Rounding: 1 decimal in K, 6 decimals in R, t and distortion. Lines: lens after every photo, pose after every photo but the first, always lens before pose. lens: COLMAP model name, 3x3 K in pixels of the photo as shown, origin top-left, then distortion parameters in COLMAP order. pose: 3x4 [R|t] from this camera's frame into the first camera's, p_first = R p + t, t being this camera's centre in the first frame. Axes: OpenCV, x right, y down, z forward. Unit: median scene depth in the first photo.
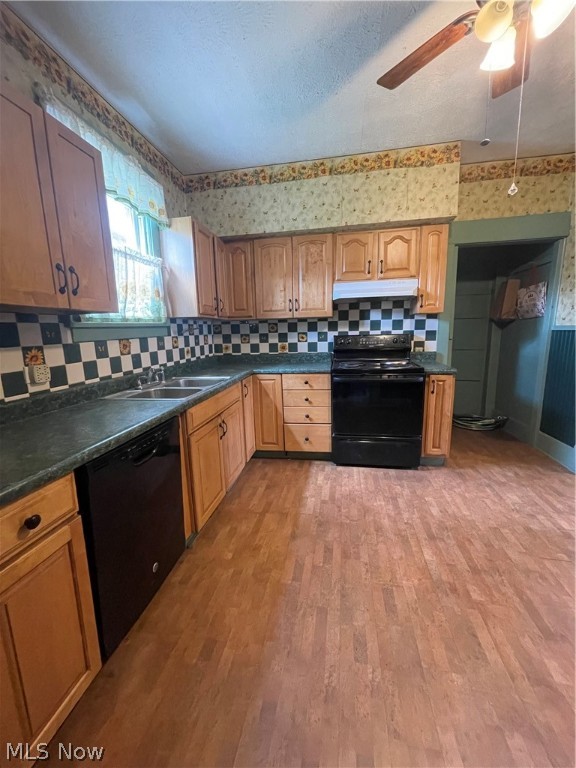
lens RADIAL K [[308.5, 0, 288.2], [0, 308.5, 383.2], [0, 0, 1]] dist [0.001275, 0.000158]
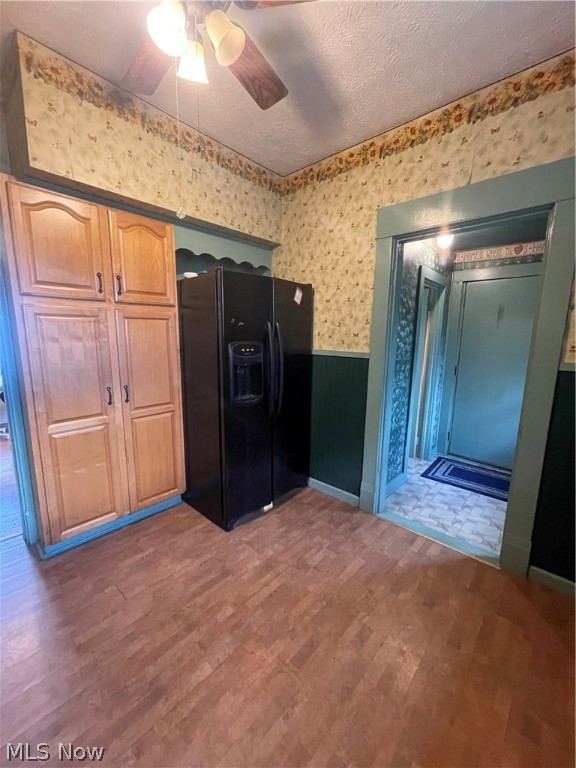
lens RADIAL K [[308.5, 0, 287.5], [0, 308.5, 386.4], [0, 0, 1]] dist [0.001275, 0.000158]
pose [[-0.848186, -0.073443, 0.524582, -0.050723], [0.097276, 0.951902, 0.290552, -0.316705], [-0.520690, 0.297471, -0.800246, 1.496035]]
